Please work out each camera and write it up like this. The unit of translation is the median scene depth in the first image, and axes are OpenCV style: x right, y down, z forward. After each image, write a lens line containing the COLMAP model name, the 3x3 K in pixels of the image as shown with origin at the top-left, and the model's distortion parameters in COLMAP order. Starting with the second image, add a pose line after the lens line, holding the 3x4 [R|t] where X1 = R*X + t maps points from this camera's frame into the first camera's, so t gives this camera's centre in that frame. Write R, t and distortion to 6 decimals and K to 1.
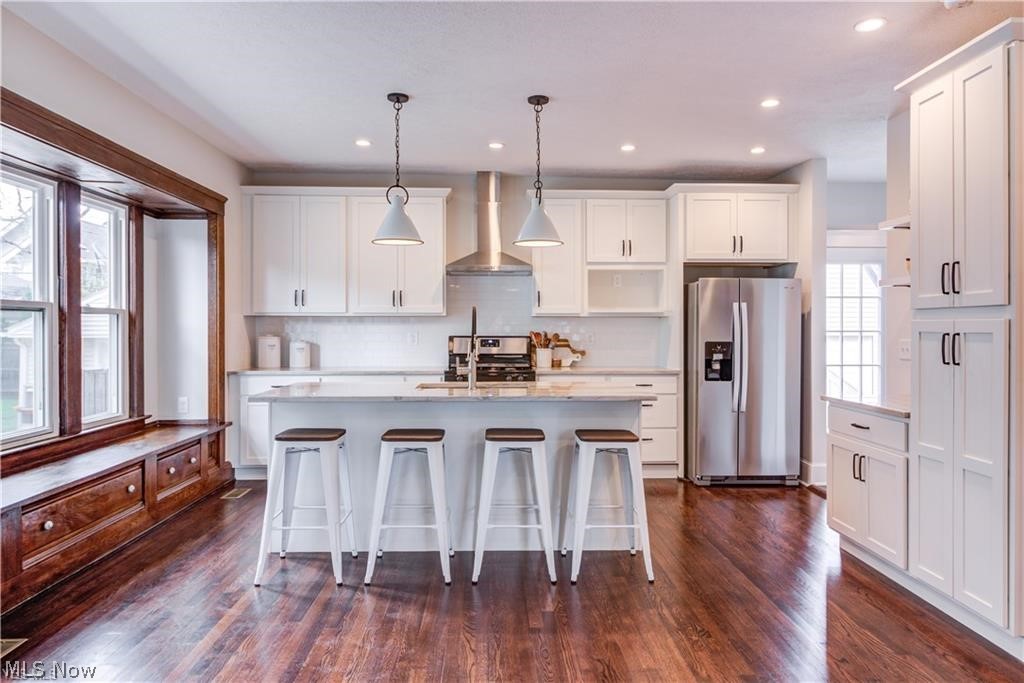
lens RADIAL K [[651.5, 0, 518.5], [0, 651.5, 326.1], [0, 0, 1]] dist [0.016678, -0.004770]
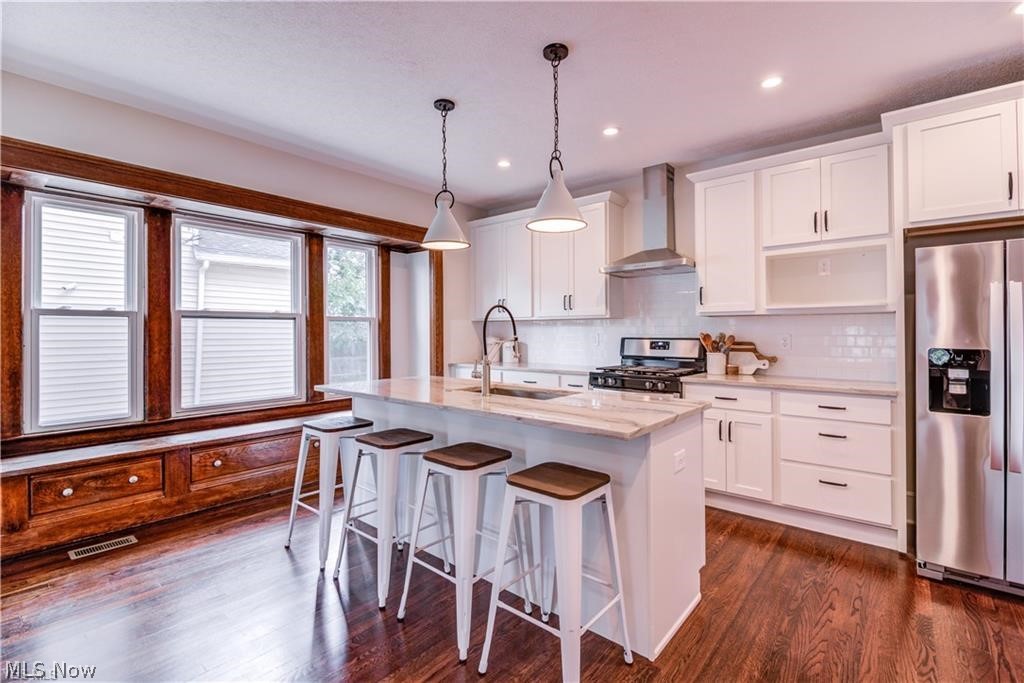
lens RADIAL K [[470.7, 0, 515.6], [0, 470.7, 327.0], [0, 0, 1]] dist [0.007899, -0.006628]
pose [[0.740315, -0.008715, -0.672204, 0.298915], [0.004396, 0.999957, -0.008122, 0.004795], [0.672246, 0.003058, 0.740322, 0.398614]]
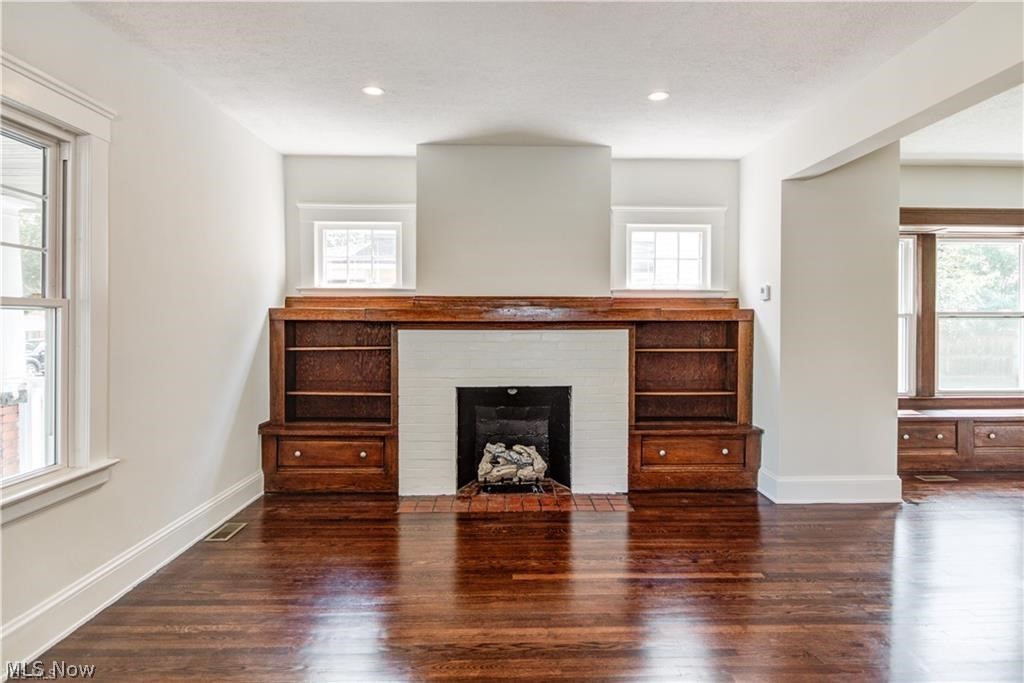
lens RADIAL K [[581.0, 0, 525.8], [0, 581.0, 330.1], [0, 0, 1]] dist [0.011244, -0.006450]
pose [[-0.011341, 0.011905, -0.999865, 0.557241], [0.004743, 0.999919, 0.011851, -0.011949], [0.999924, -0.004608, -0.011397, -0.170826]]
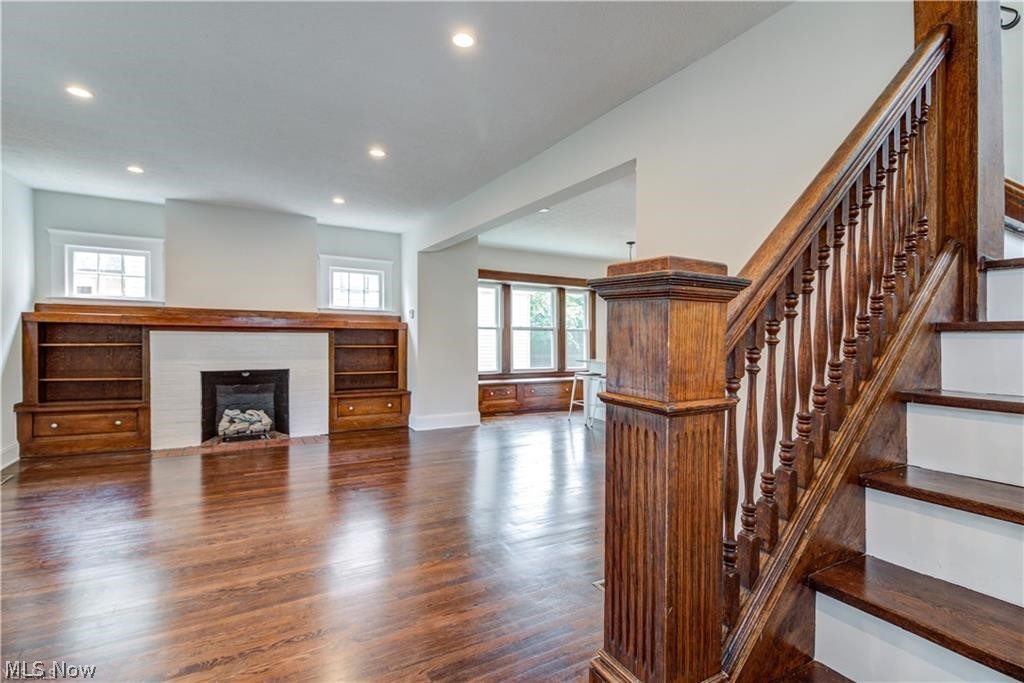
lens RADIAL K [[470.7, 0, 517.8], [0, 470.7, 349.4], [0, 0, 1]] dist [0.007899, -0.006628]
pose [[0.462159, 0.030070, -0.886287, 0.907155], [-0.008474, 0.999529, 0.029492, -0.000113], [0.886756, -0.006119, 0.462197, -0.148471]]
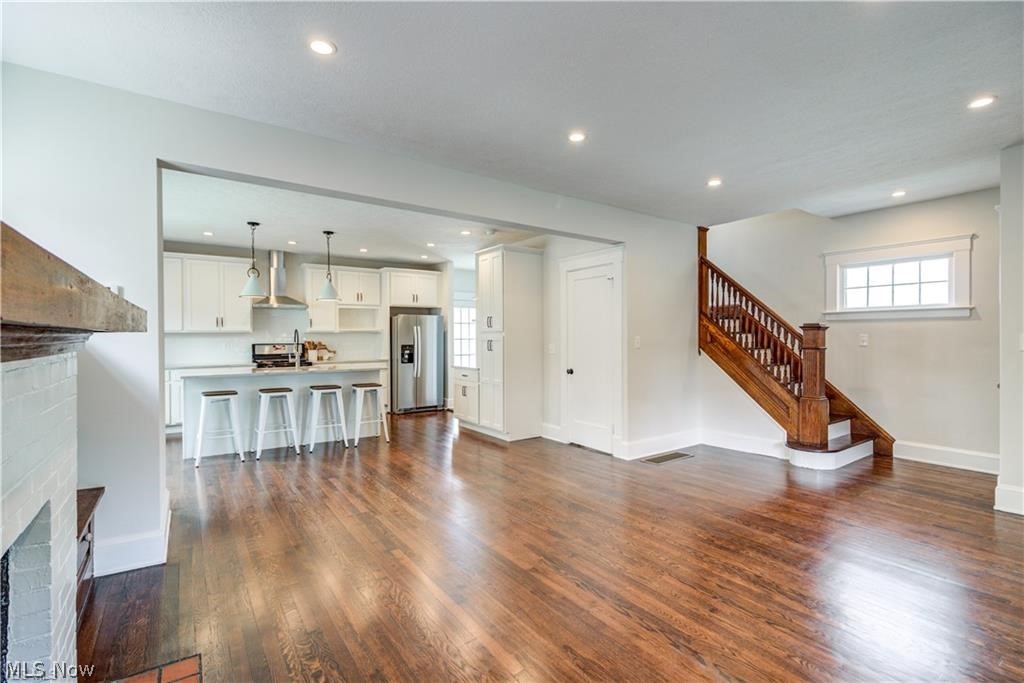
lens RADIAL K [[470.7, 0, 526.7], [0, 470.7, 337.9], [0, 0, 1]] dist [0.007899, -0.006628]
pose [[0.832242, -0.007563, 0.554360, -0.219717], [0.004451, 0.999966, 0.006959, -0.007468], [-0.554394, -0.003324, 0.832248, -0.490396]]
